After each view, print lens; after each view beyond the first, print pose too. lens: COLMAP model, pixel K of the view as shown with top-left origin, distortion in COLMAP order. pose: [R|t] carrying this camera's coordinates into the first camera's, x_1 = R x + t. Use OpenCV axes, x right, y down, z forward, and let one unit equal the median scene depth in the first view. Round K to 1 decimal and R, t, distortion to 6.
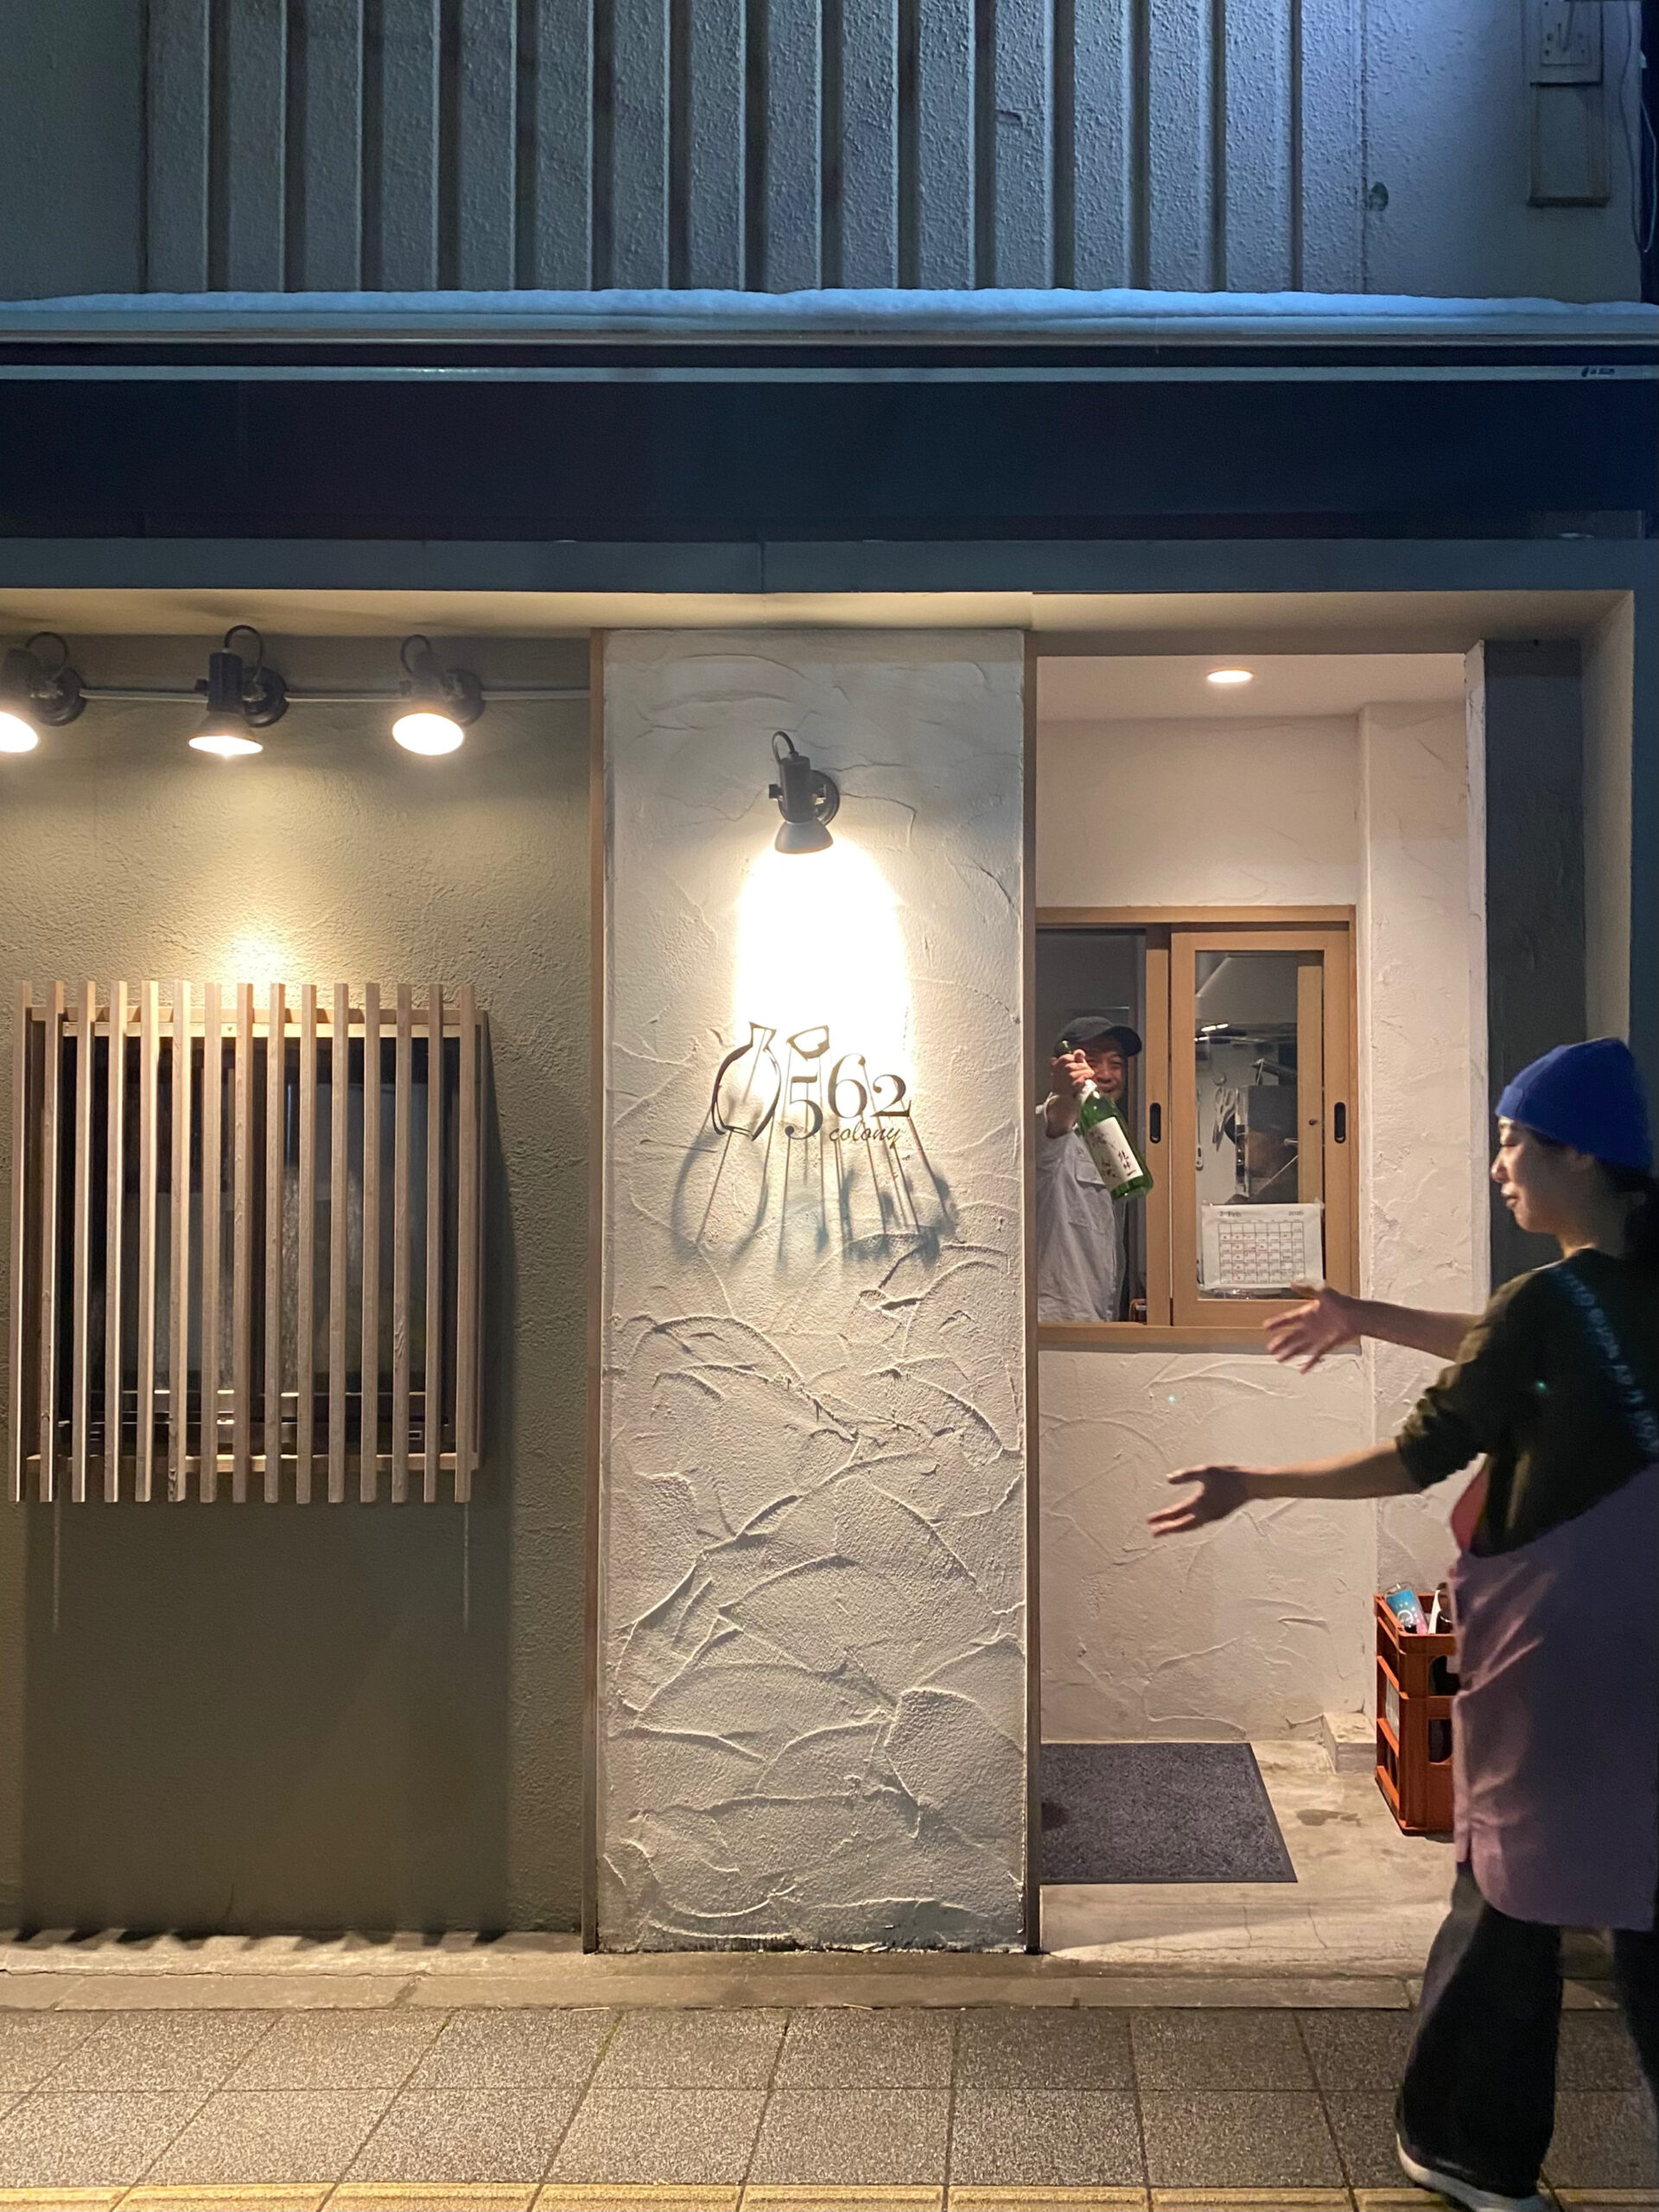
lens RADIAL K [[1675.3, 0, 830.2], [0, 1675.3, 1106.2], [0, 0, 1]] dist [-0.000740, -0.000022]
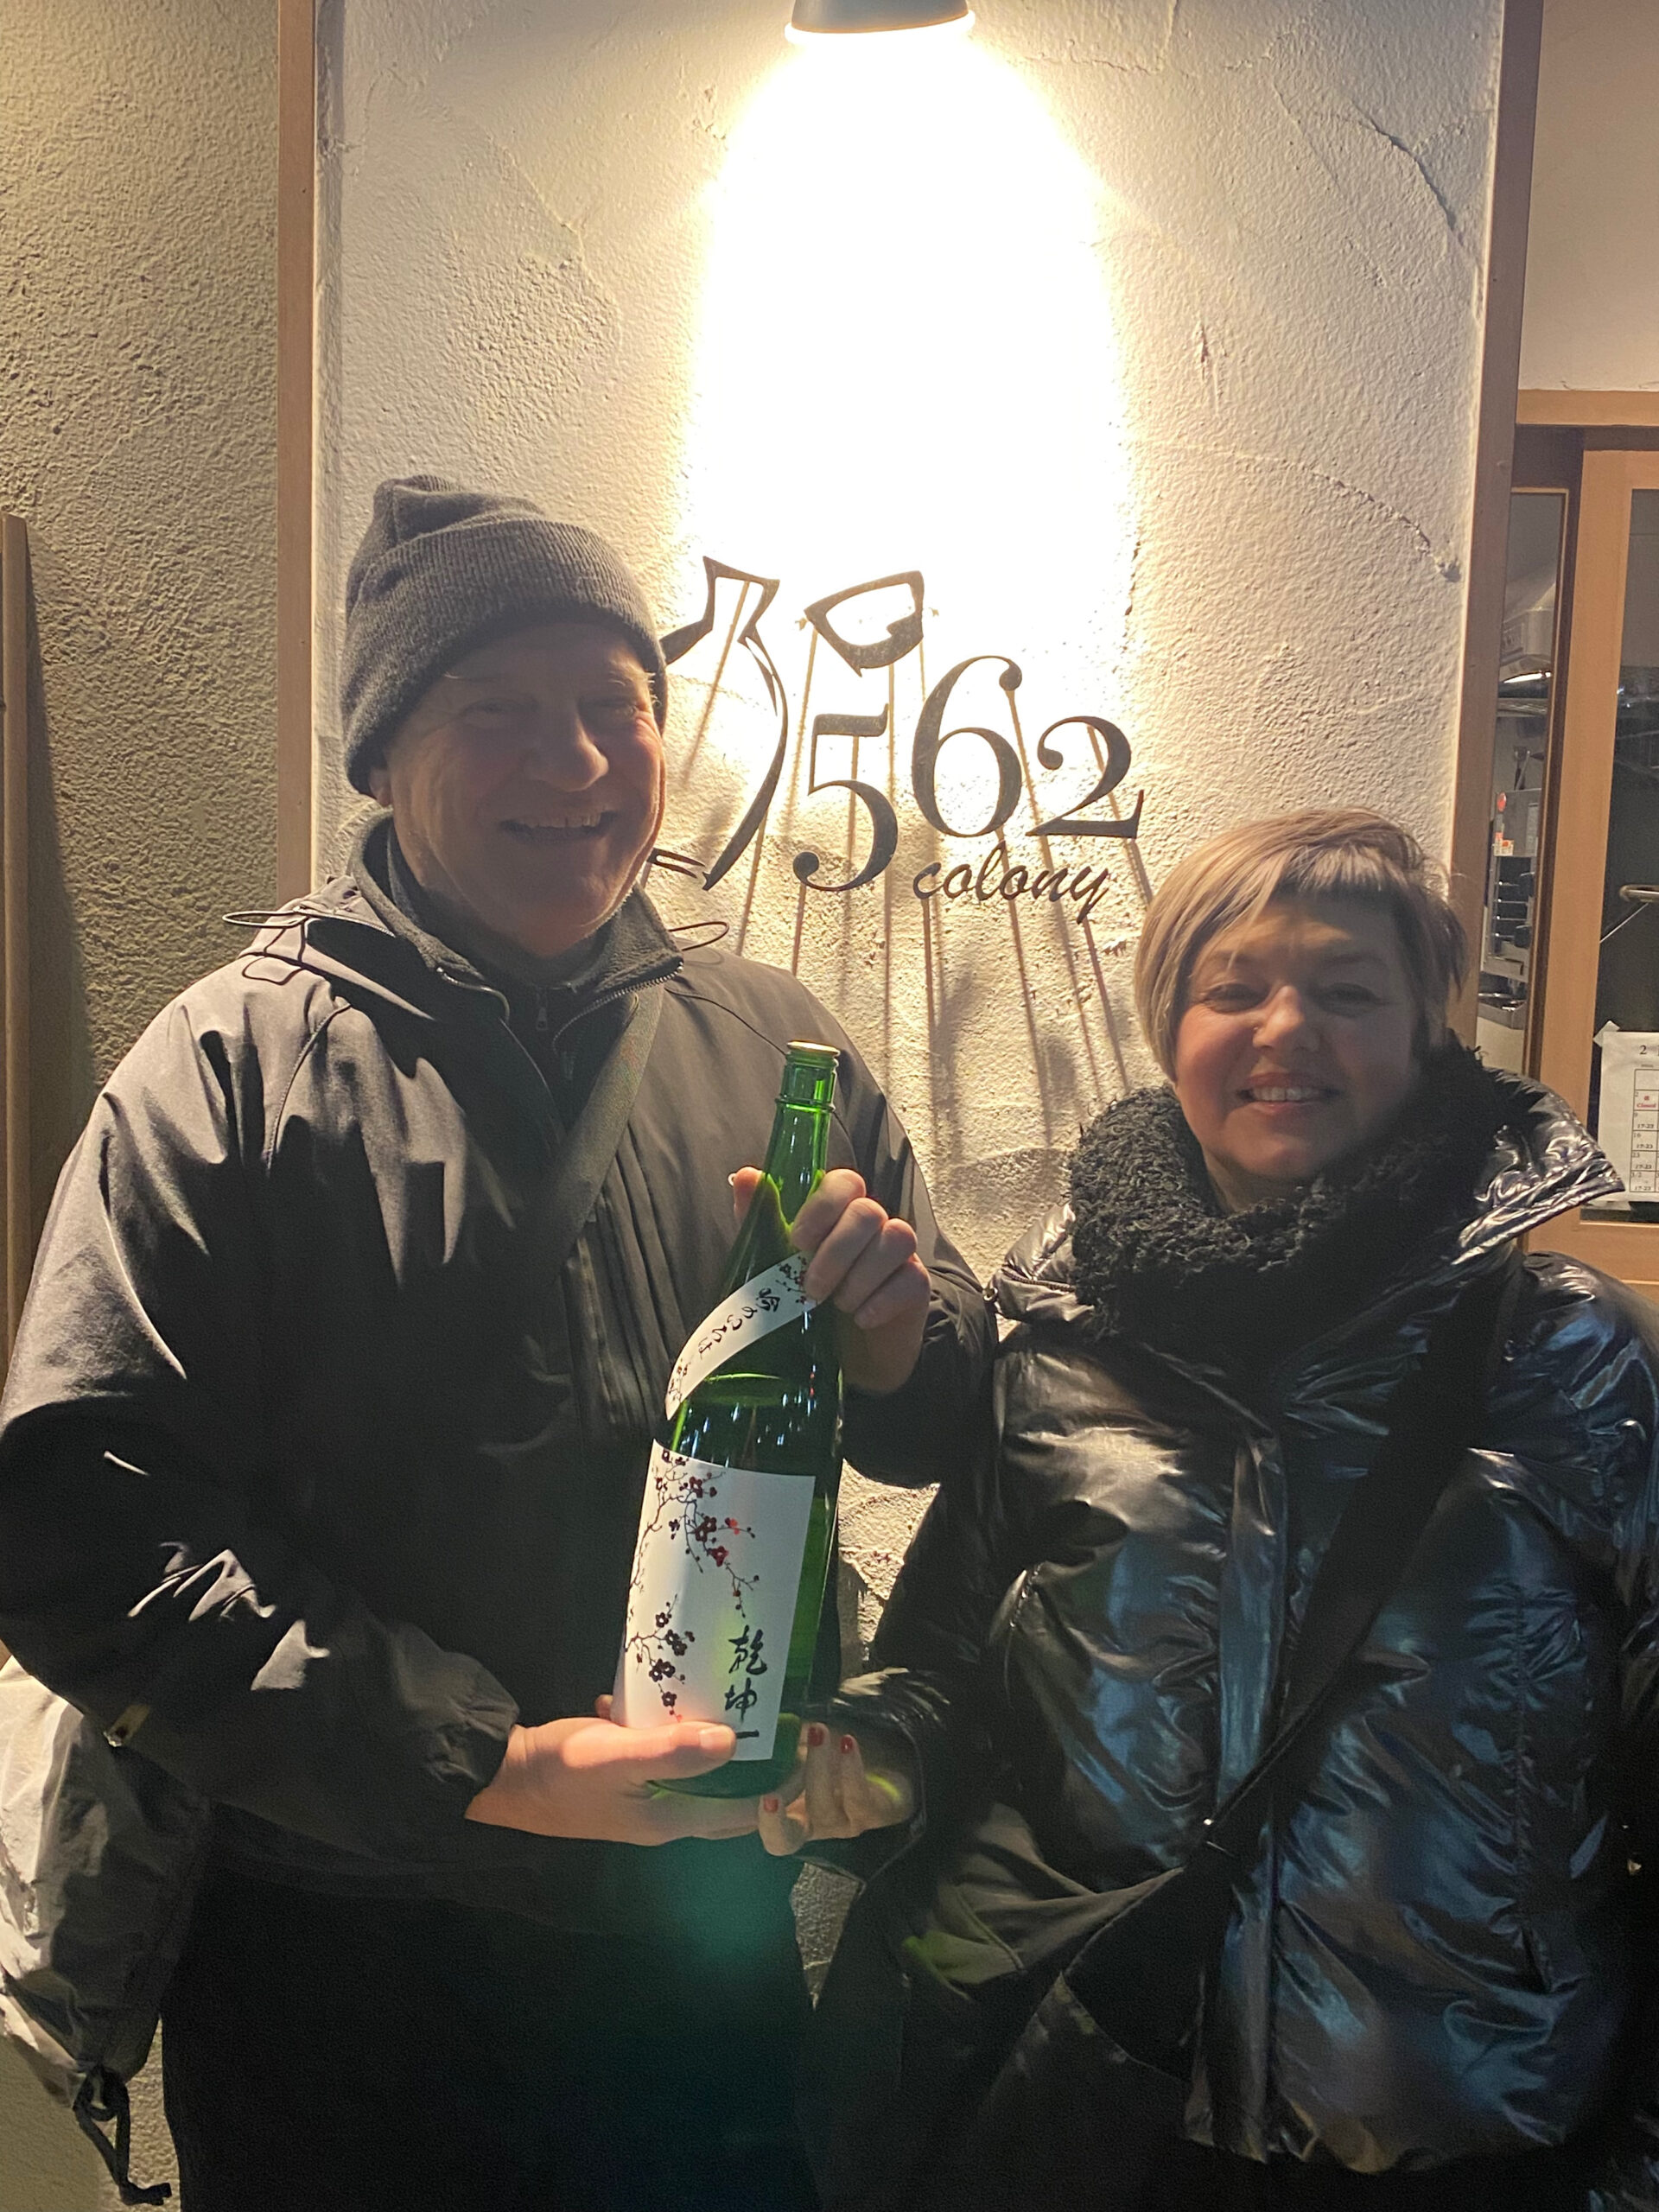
lens RADIAL K [[2187.5, 0, 833.5], [0, 2187.5, 1109.8], [0, 0, 1]] dist [0.061315, 0.000000]
pose [[0.999112, 0.036992, -0.020179, -0.006100], [-0.034163, 0.991441, 0.126006, 0.006933], [0.024667, -0.125204, 0.991824, 0.514478]]
